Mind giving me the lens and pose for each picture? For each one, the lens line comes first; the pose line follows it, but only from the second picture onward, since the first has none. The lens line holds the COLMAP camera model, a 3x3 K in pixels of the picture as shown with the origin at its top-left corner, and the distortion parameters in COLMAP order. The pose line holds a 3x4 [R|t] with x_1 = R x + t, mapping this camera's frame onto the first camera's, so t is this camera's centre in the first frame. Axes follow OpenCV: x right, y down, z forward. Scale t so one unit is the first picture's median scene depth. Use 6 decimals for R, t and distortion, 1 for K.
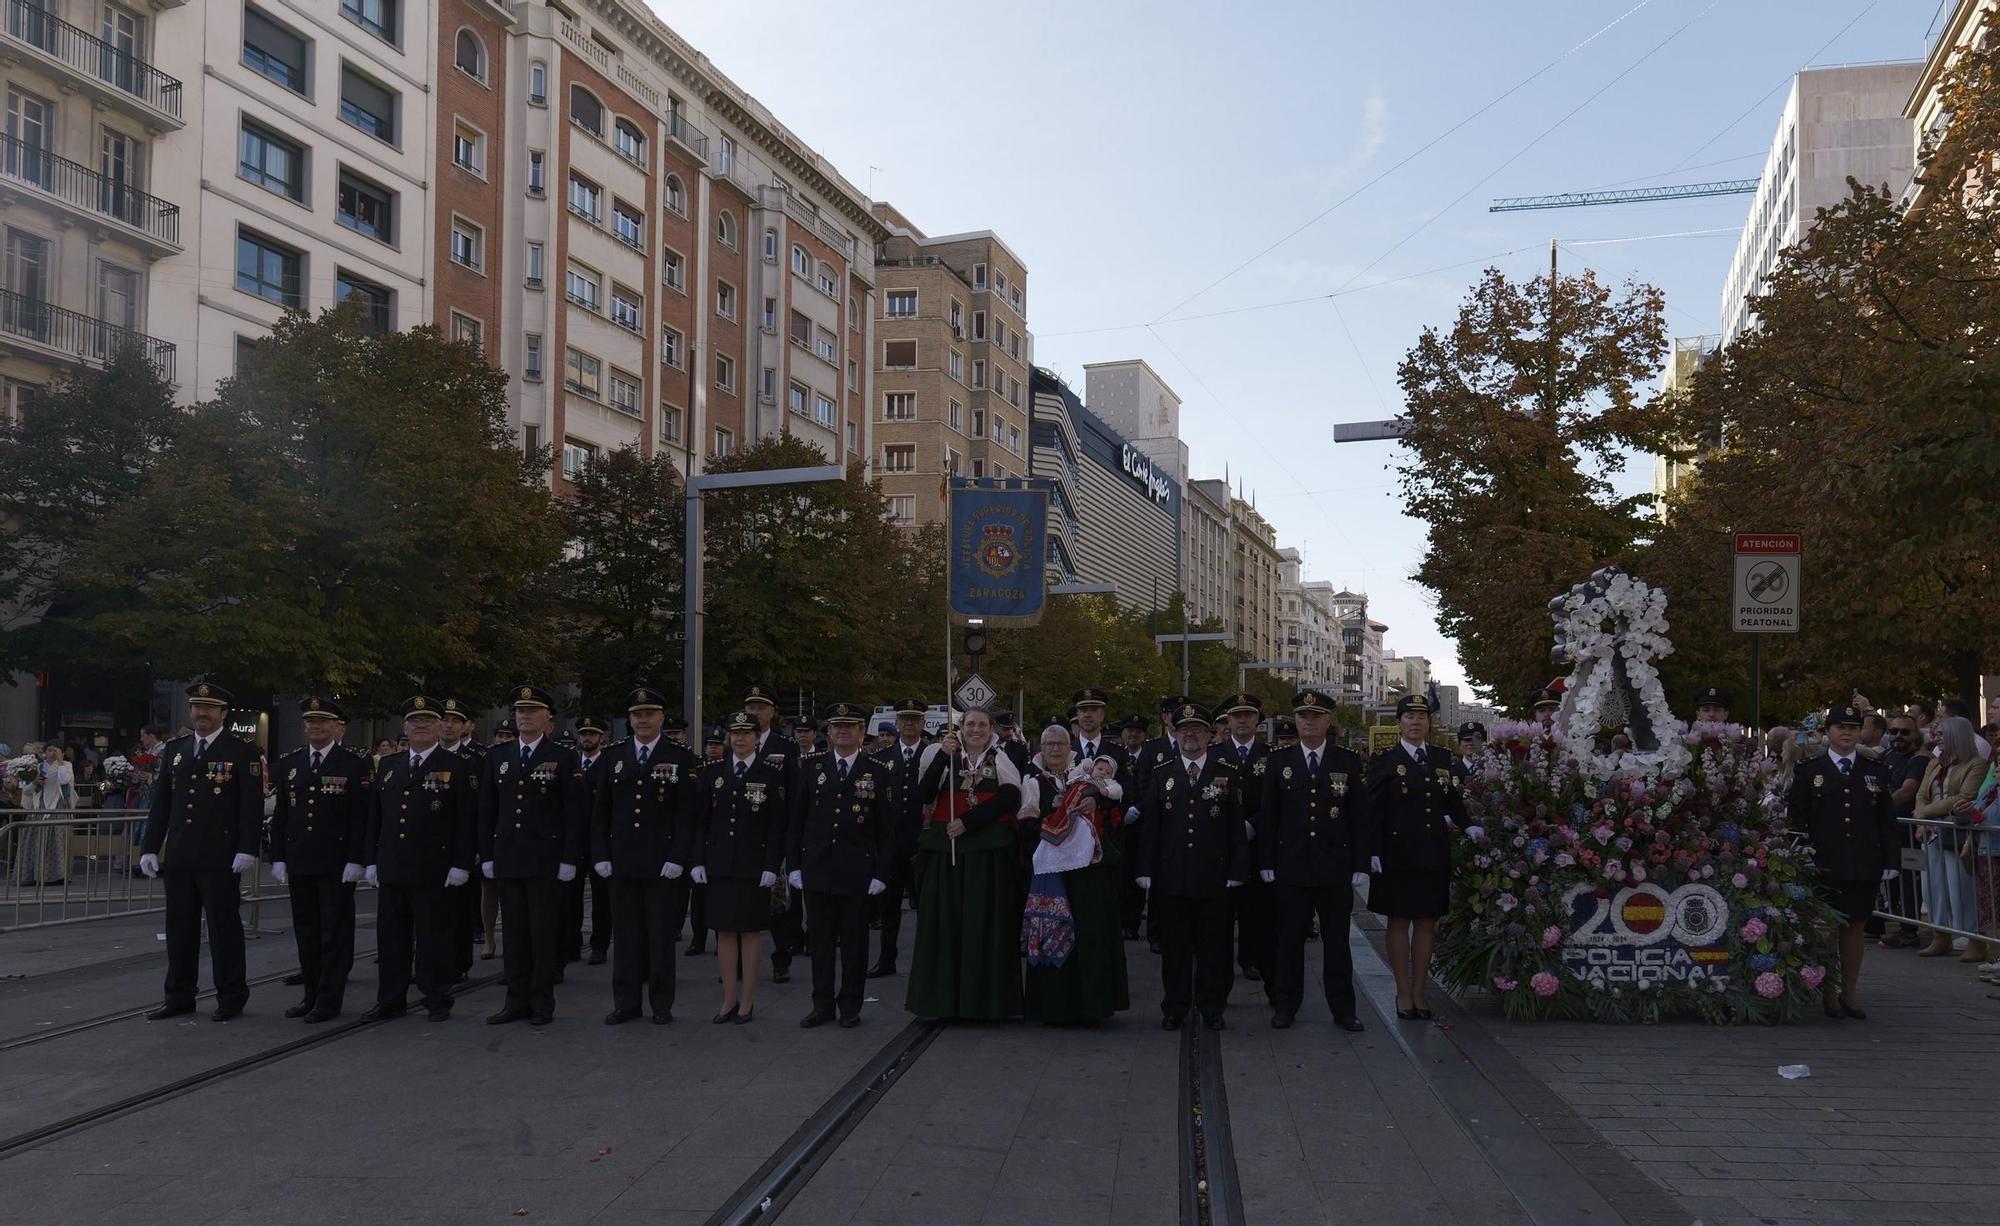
lens RADIAL K [[1400.1, 0, 1017.2], [0, 1400.1, 749.2], [0, 0, 1]] dist [-0.004337, 0.009169]
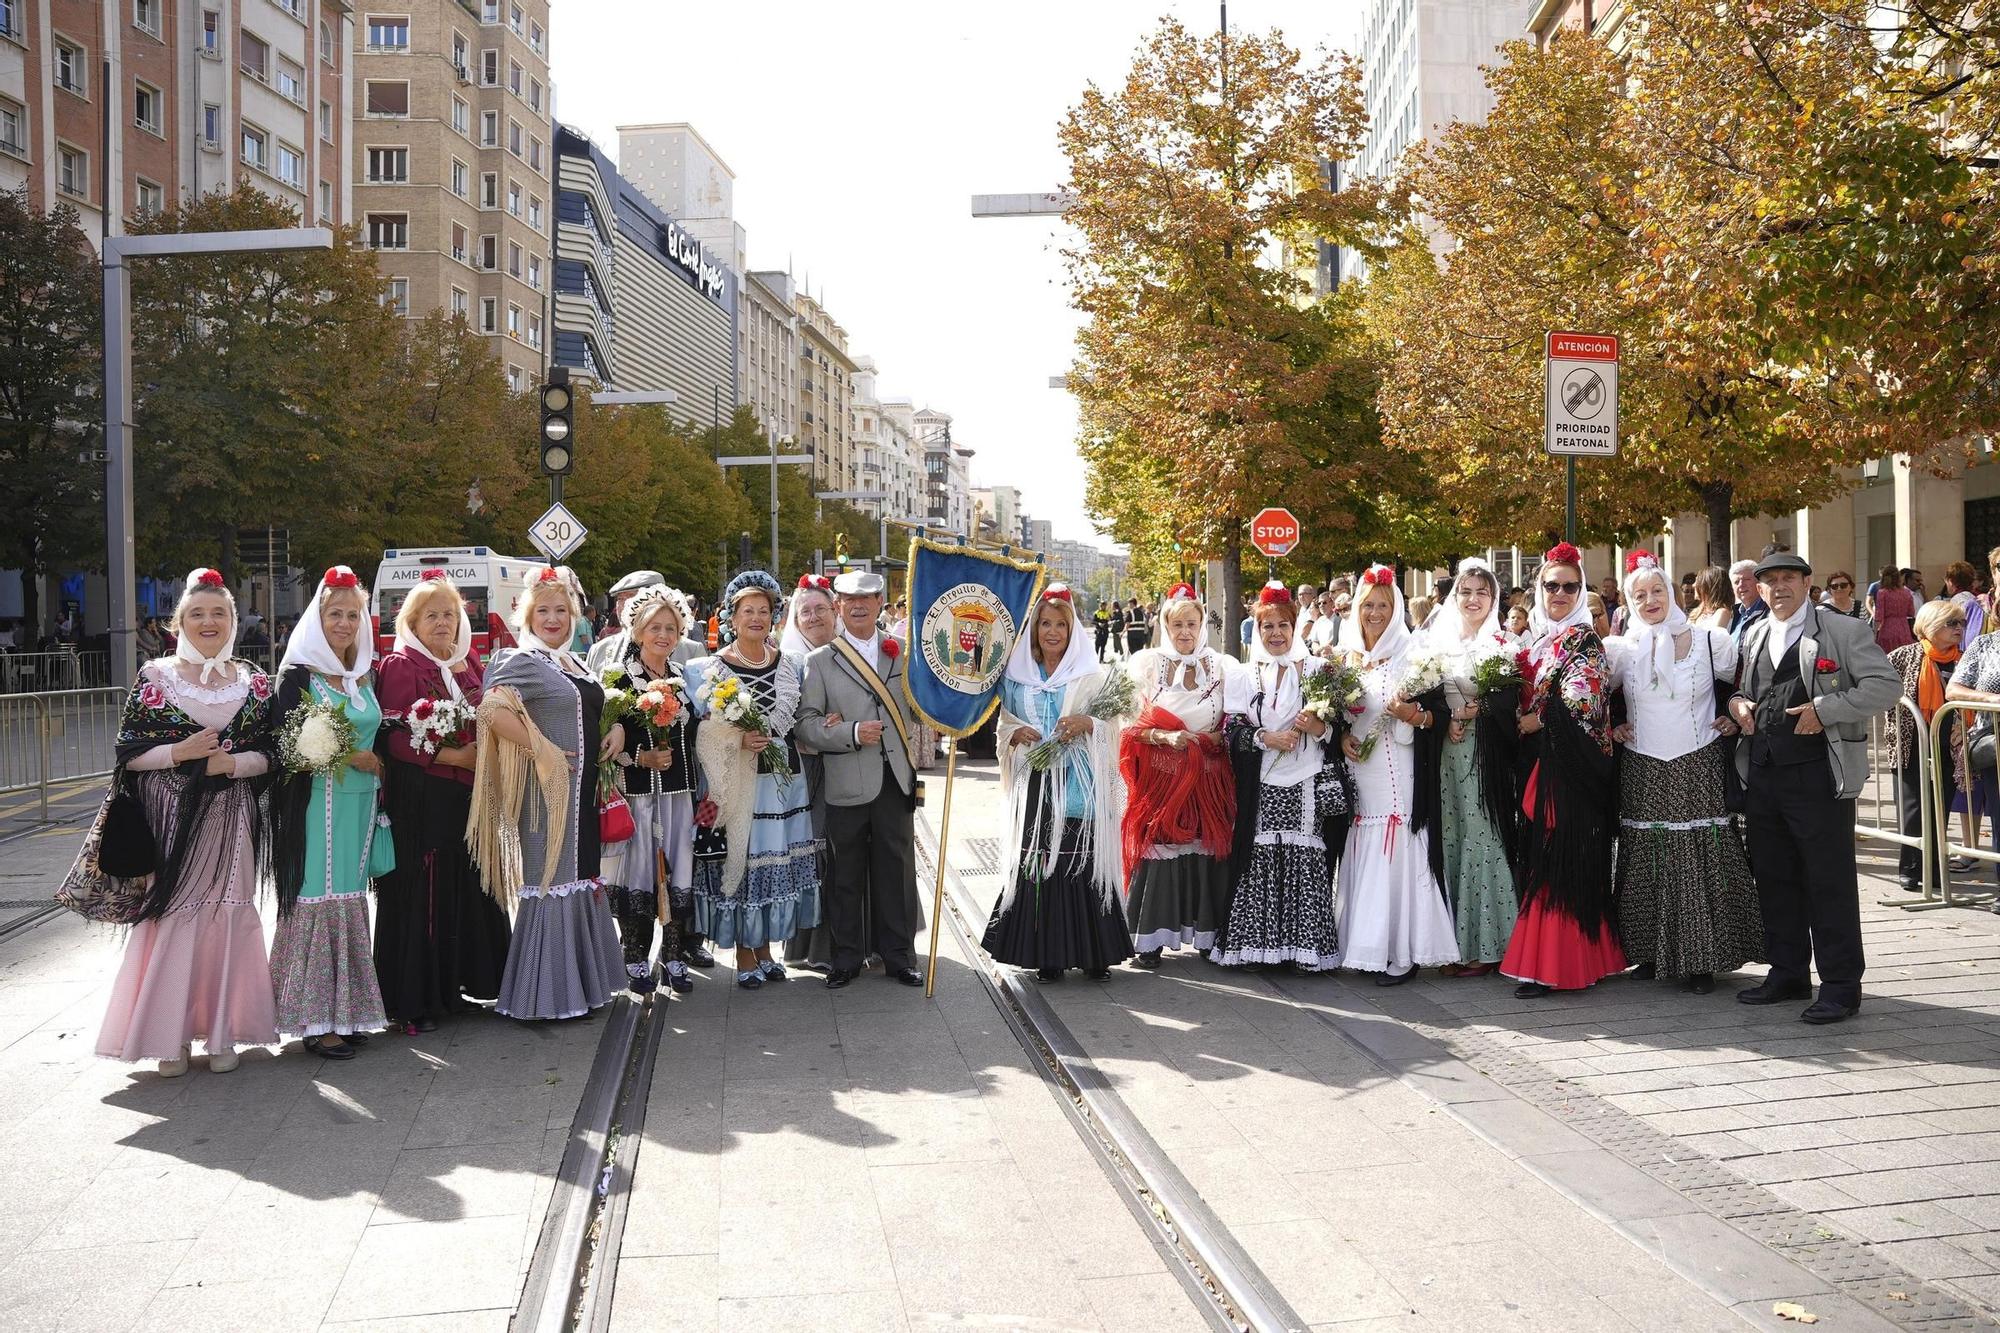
lens RADIAL K [[1685.3, 0, 997.6], [0, 1685.3, 670.0], [0, 0, 1]] dist [-0.188102, 0.209612]
pose [[0.962444, -0.024198, 0.270401, -0.012869], [0.012372, 0.998894, 0.045352, -0.001140], [-0.271199, -0.040303, 0.961679, 0.034012]]
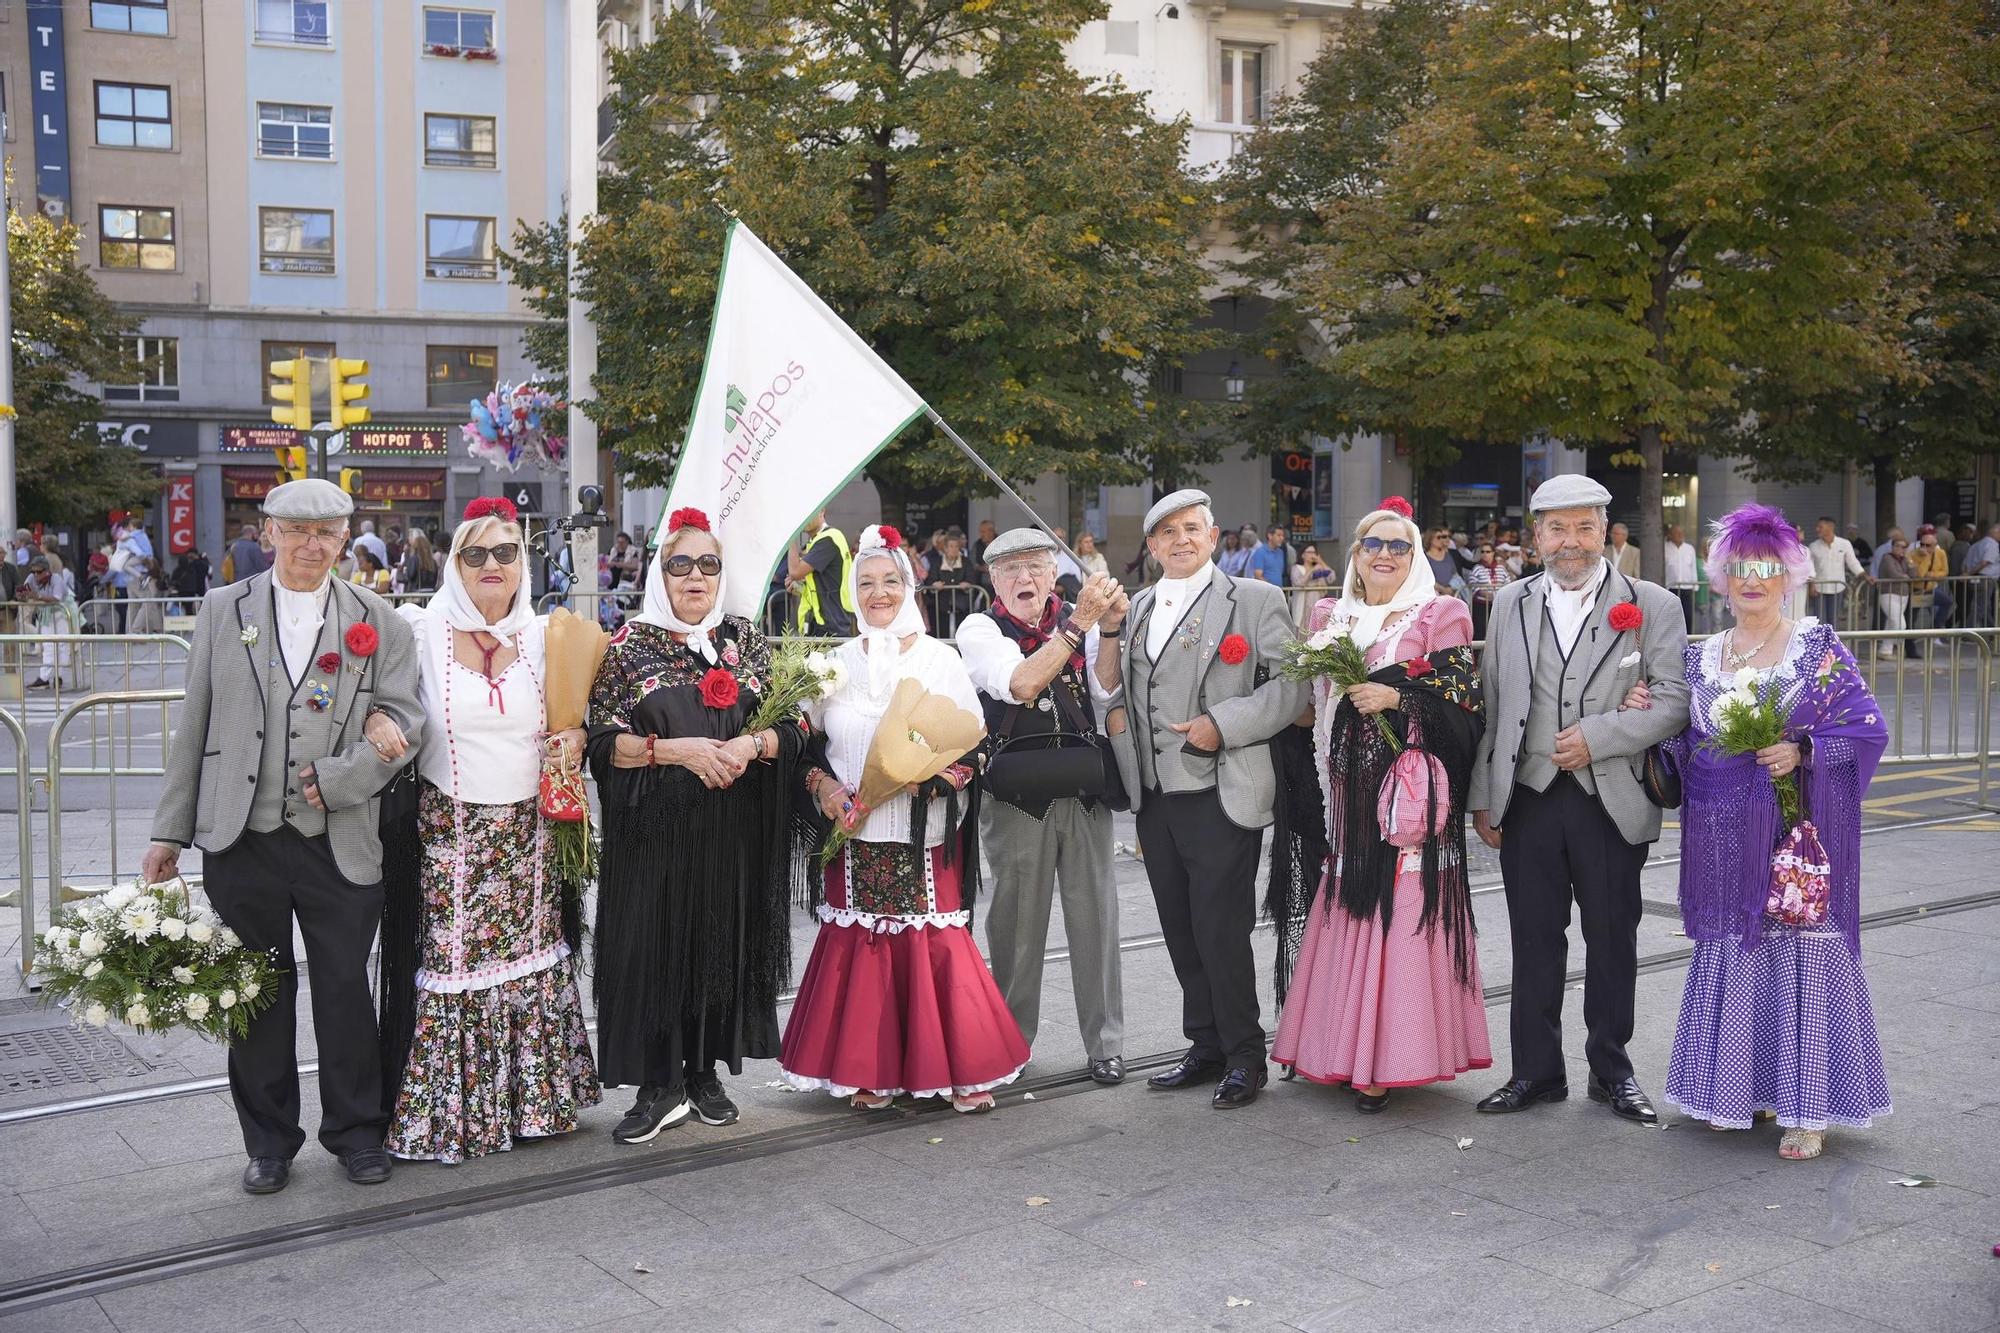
lens RADIAL K [[2023.6, 0, 998.9], [0, 2023.6, 668.7], [0, 0, 1]] dist [-0.112835, 0.322150]
pose [[0.631697, 0.031773, -0.774564, 0.011375], [0.023539, 0.997913, 0.060132, 0.000288], [0.774858, -0.056218, 0.629631, 0.082659]]
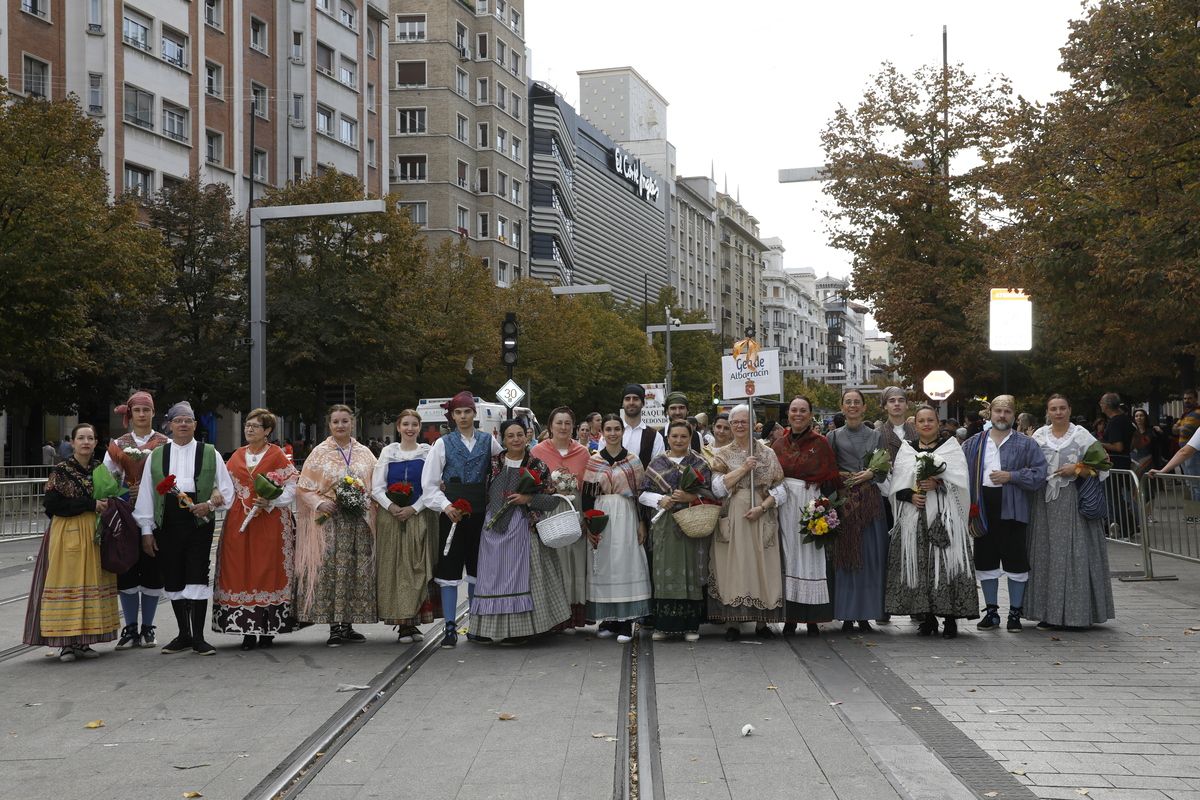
lens RADIAL K [[1367.5, 0, 597.2], [0, 1367.5, 402.4], [0, 0, 1]] dist [0.014444, 0.172118]
pose [[0.998179, -0.016800, 0.057943, -0.006431], [0.017962, 0.999647, -0.019592, -0.000248], [-0.057593, 0.020598, 0.998128, -0.116189]]
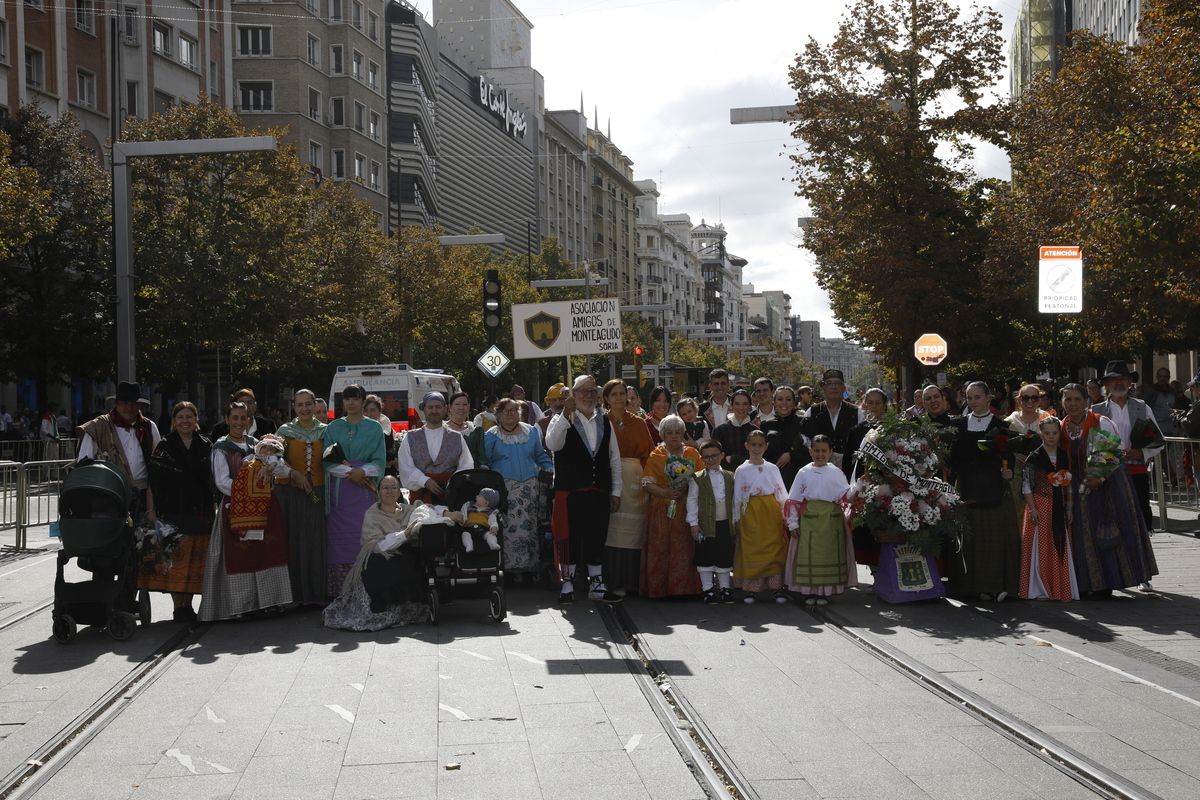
lens RADIAL K [[1549.4, 0, 597.7], [0, 1549.4, 399.9], [0, 0, 1]] dist [0.087209, 0.034392]
pose [[0.986385, -0.024157, 0.162671, -0.047995], [0.023740, 0.999708, 0.004510, -0.002071], [-0.162733, -0.000587, 0.986670, -0.120418]]
